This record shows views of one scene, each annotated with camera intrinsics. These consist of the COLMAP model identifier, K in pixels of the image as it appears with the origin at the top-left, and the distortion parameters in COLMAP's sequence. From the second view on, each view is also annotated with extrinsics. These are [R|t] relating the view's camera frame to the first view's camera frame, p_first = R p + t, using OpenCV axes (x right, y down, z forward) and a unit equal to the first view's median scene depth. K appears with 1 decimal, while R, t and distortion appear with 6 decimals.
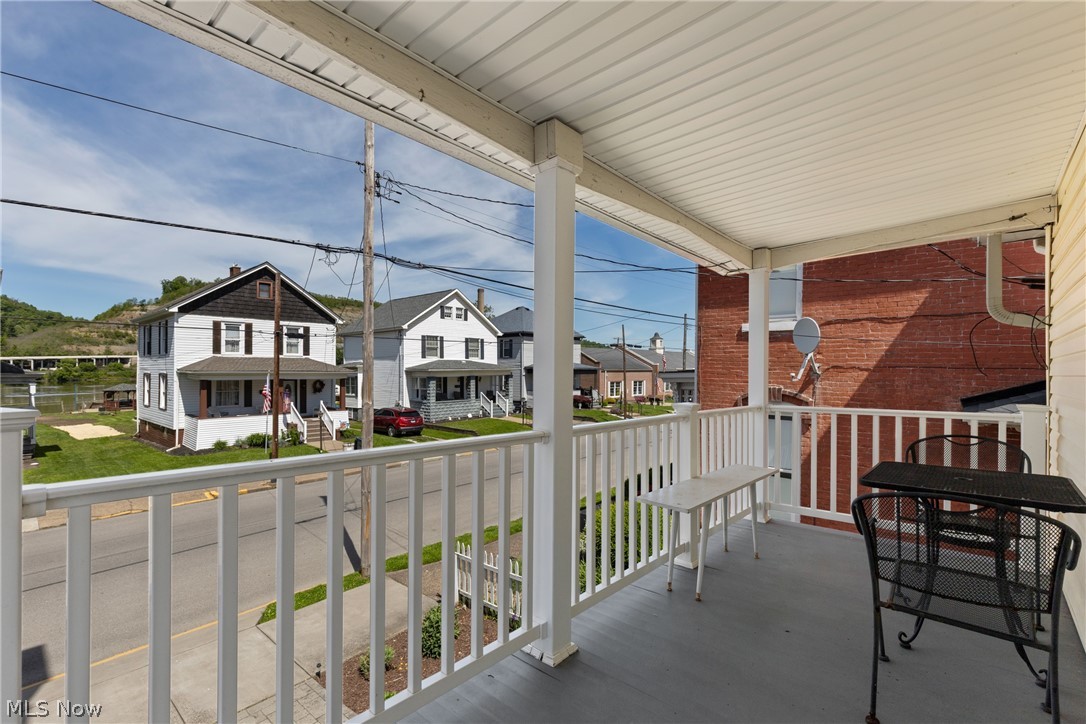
lens RADIAL K [[495.8, 0, 538.7], [0, 495.8, 363.2], [0, 0, 1]] dist [0.000067, -0.000042]
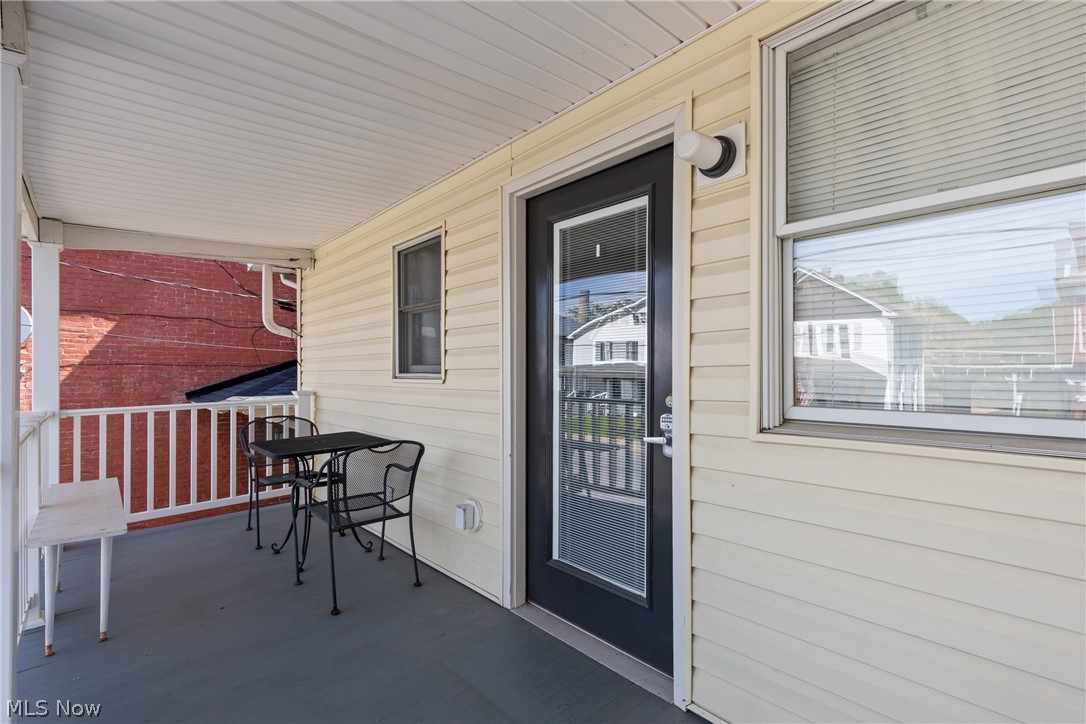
lens RADIAL K [[495.8, 0, 538.0], [0, 495.8, 364.5], [0, 0, 1]] dist [0.000067, -0.000042]
pose [[0.075273, -0.001712, 0.997162, -0.230234], [-0.009114, 0.999956, 0.002405, -0.002239], [-0.997121, -0.009269, 0.075254, 0.106535]]
